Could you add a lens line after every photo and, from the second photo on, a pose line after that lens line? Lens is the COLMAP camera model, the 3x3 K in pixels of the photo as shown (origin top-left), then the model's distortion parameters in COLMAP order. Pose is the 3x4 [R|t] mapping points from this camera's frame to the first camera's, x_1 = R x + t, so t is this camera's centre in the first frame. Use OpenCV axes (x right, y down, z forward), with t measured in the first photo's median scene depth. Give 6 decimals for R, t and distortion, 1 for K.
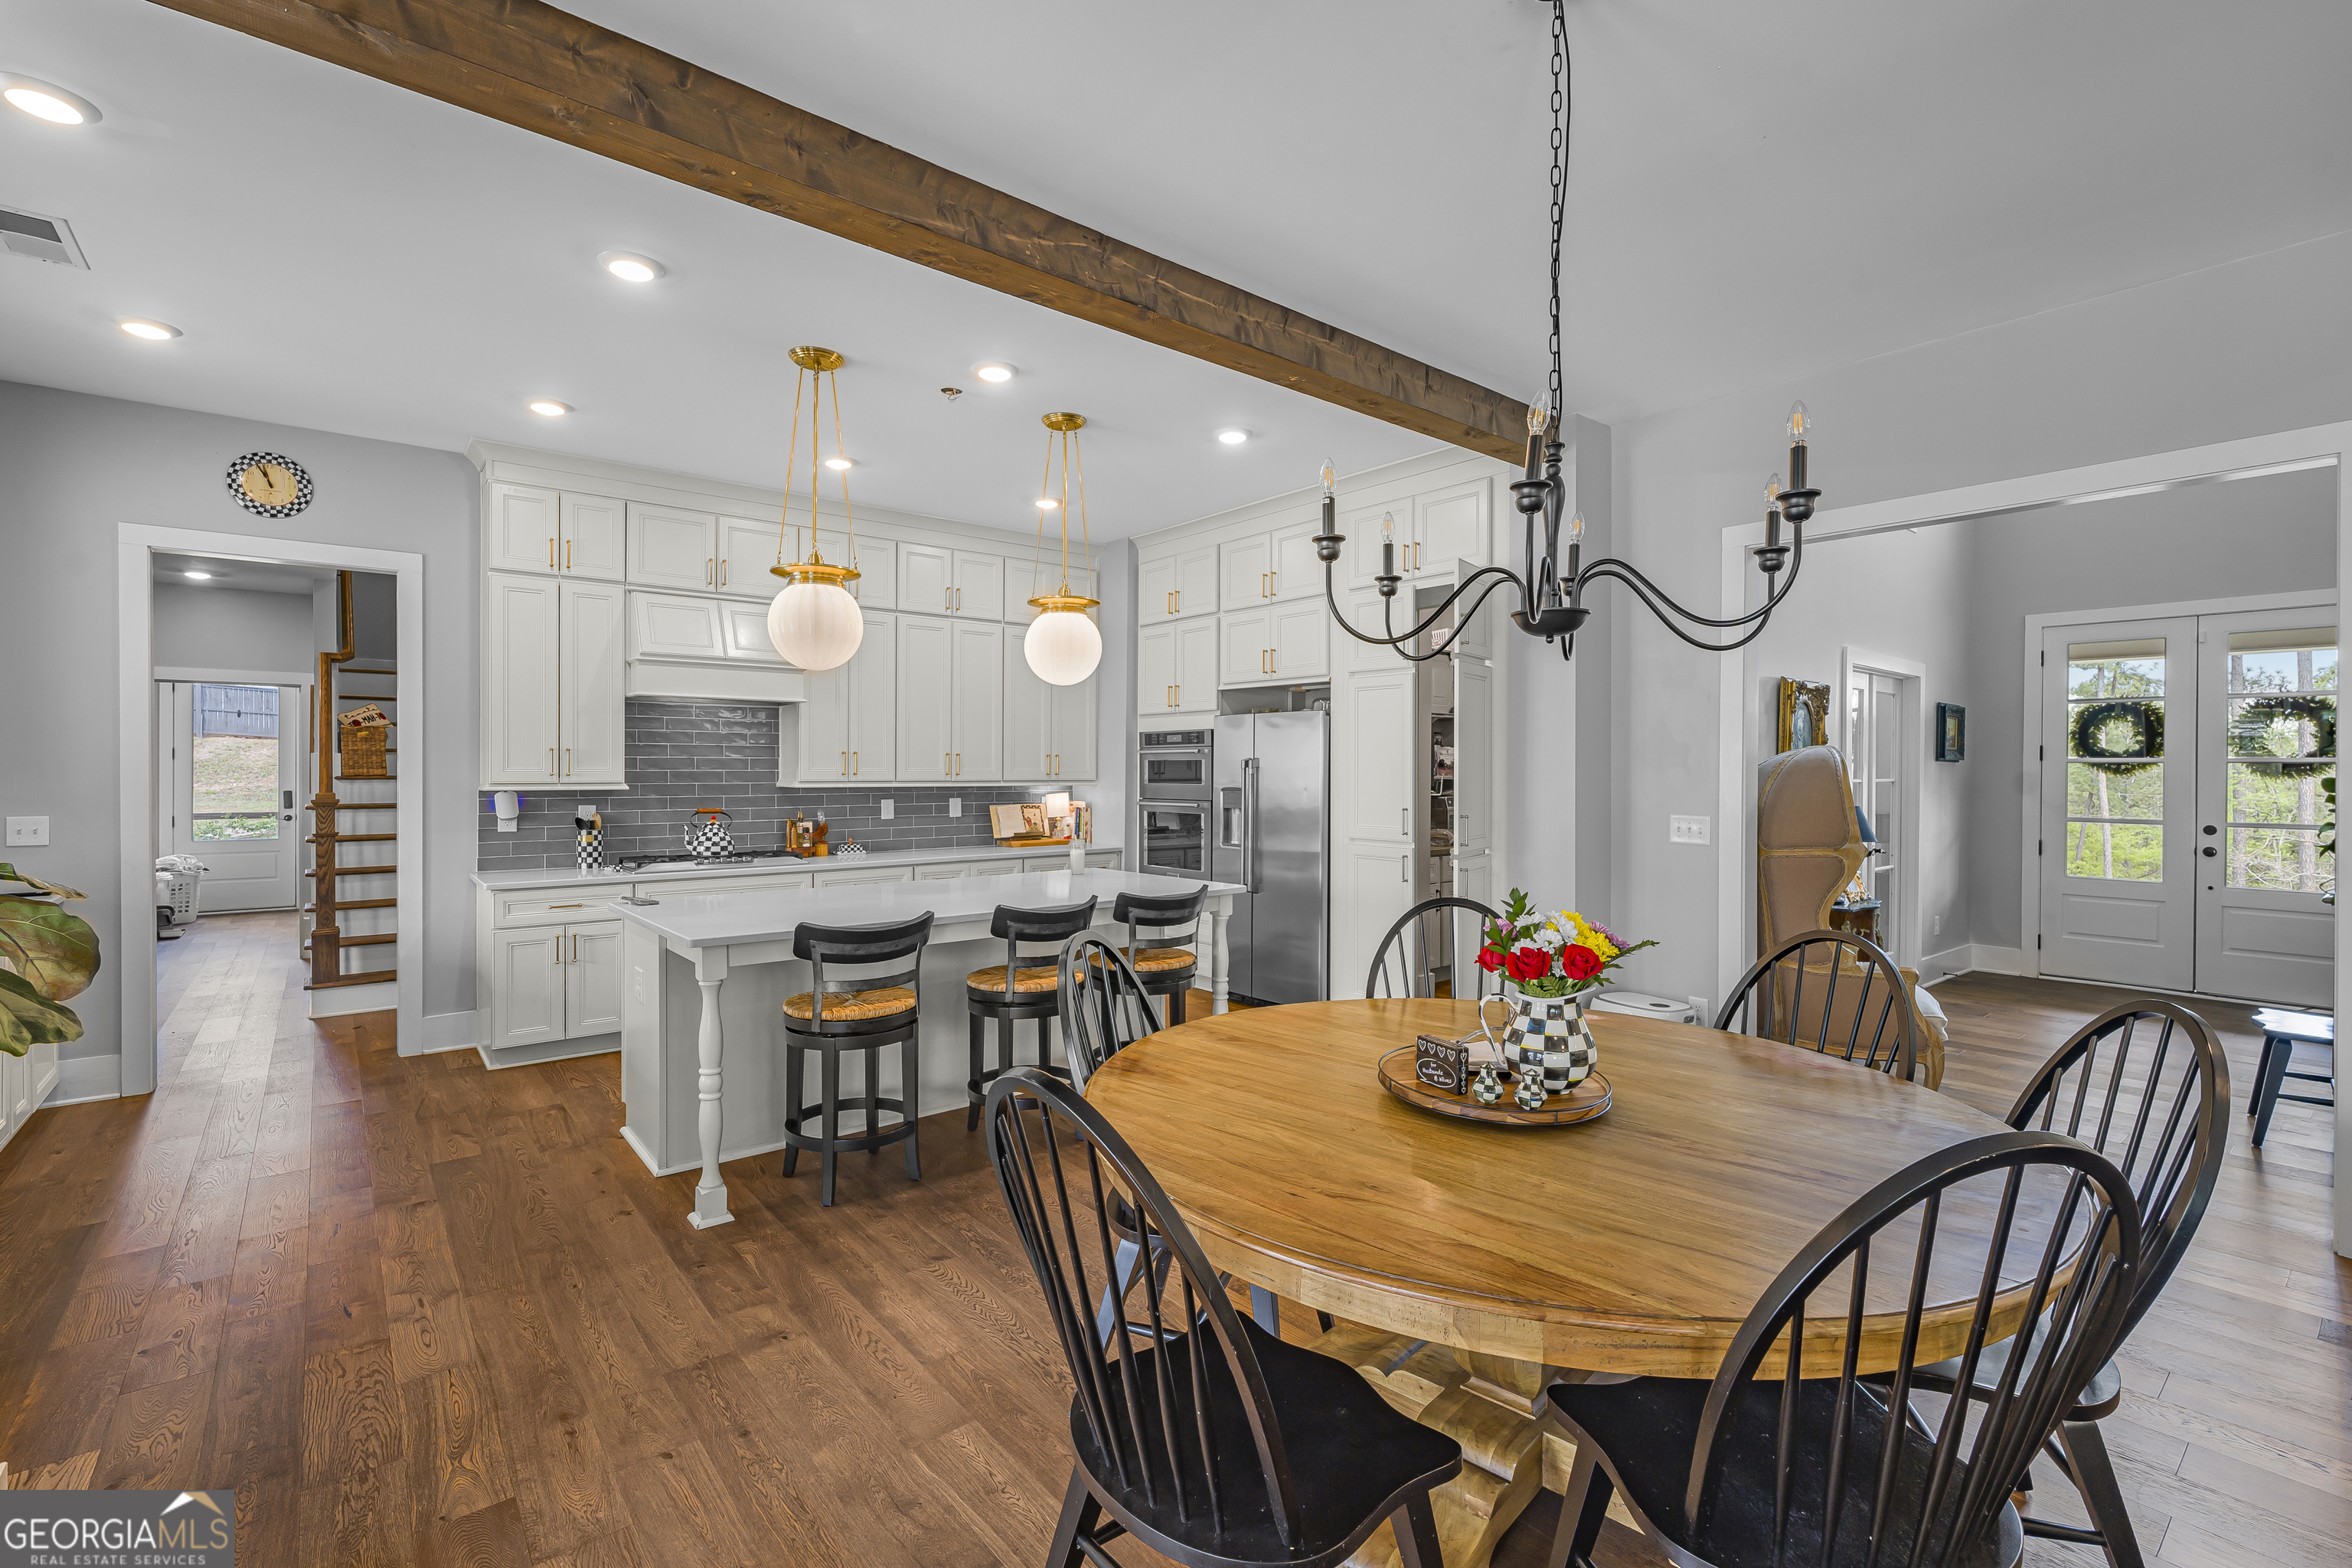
lens RADIAL K [[1031.6, 0, 1170.7], [0, 1031.6, 770.4], [0, 0, 1]] dist [0.001513, 0.000337]
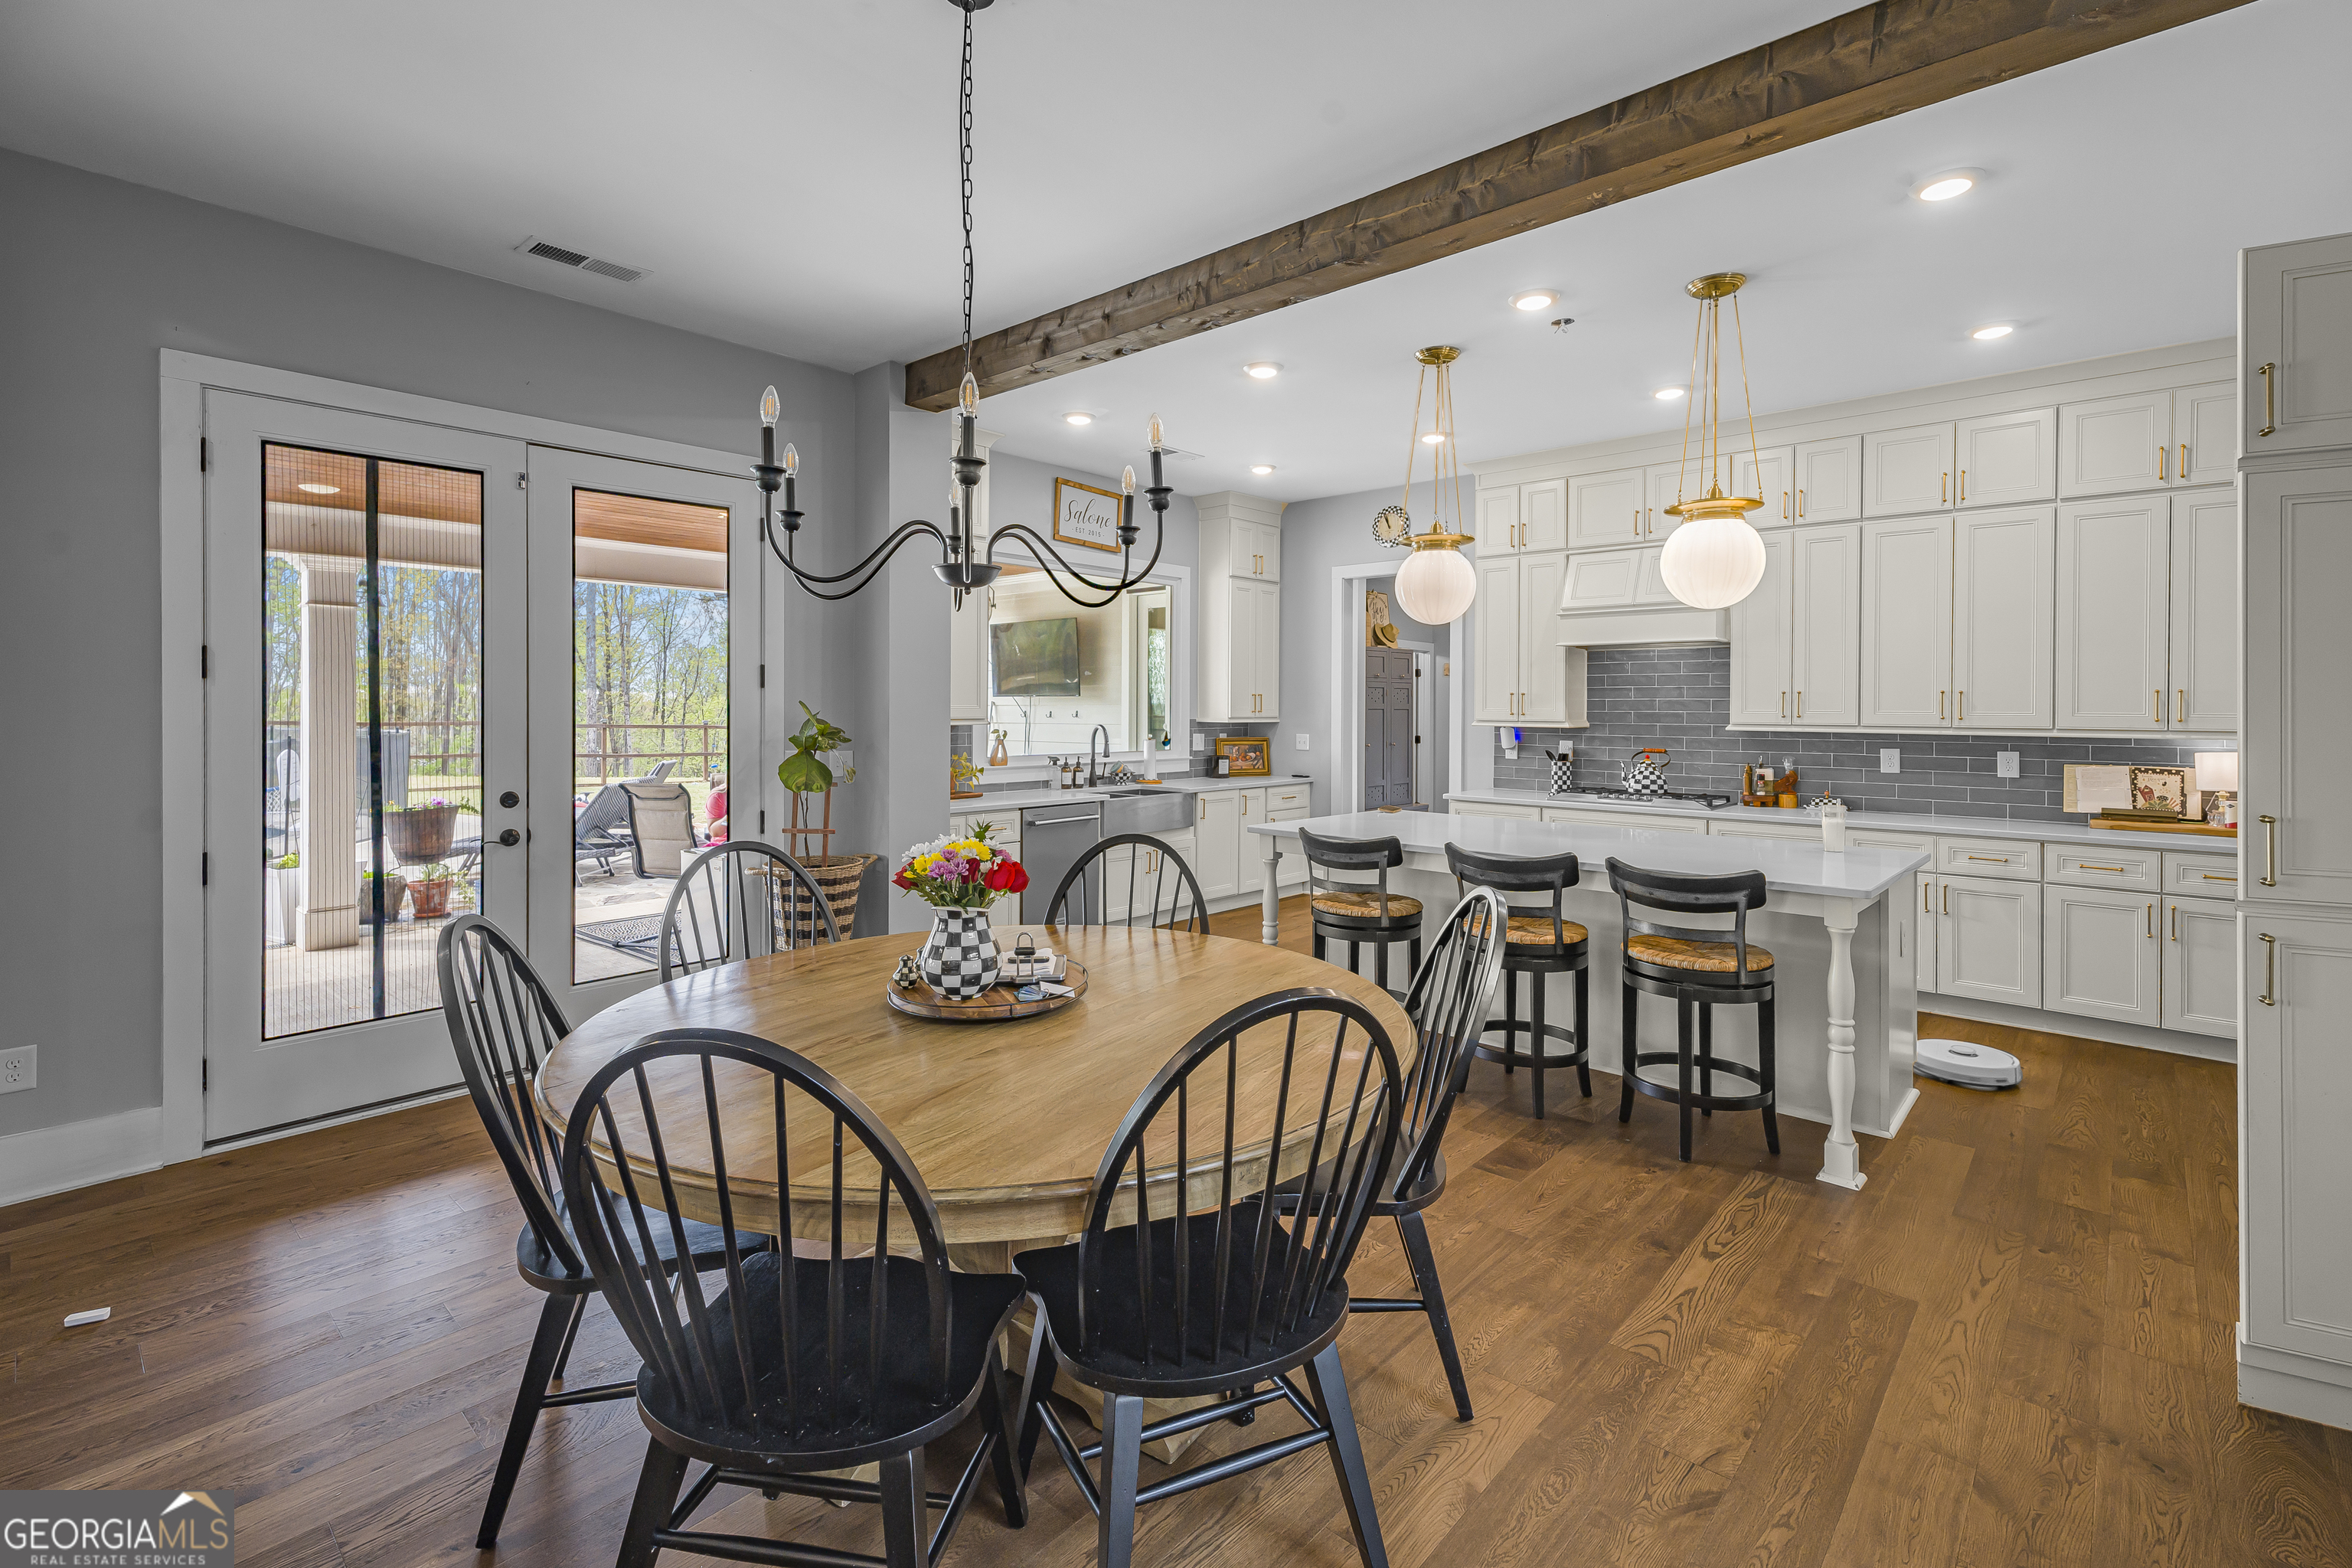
lens RADIAL K [[1053.3, 0, 1169.6], [0, 1053.3, 716.6], [0, 0, 1]] dist [0.010919, 0.000021]
pose [[0.139618, 0.009267, -0.990162, 0.553260], [-0.006135, 0.999945, 0.008494, -0.000915], [0.990186, 0.004889, 0.139667, 0.378932]]
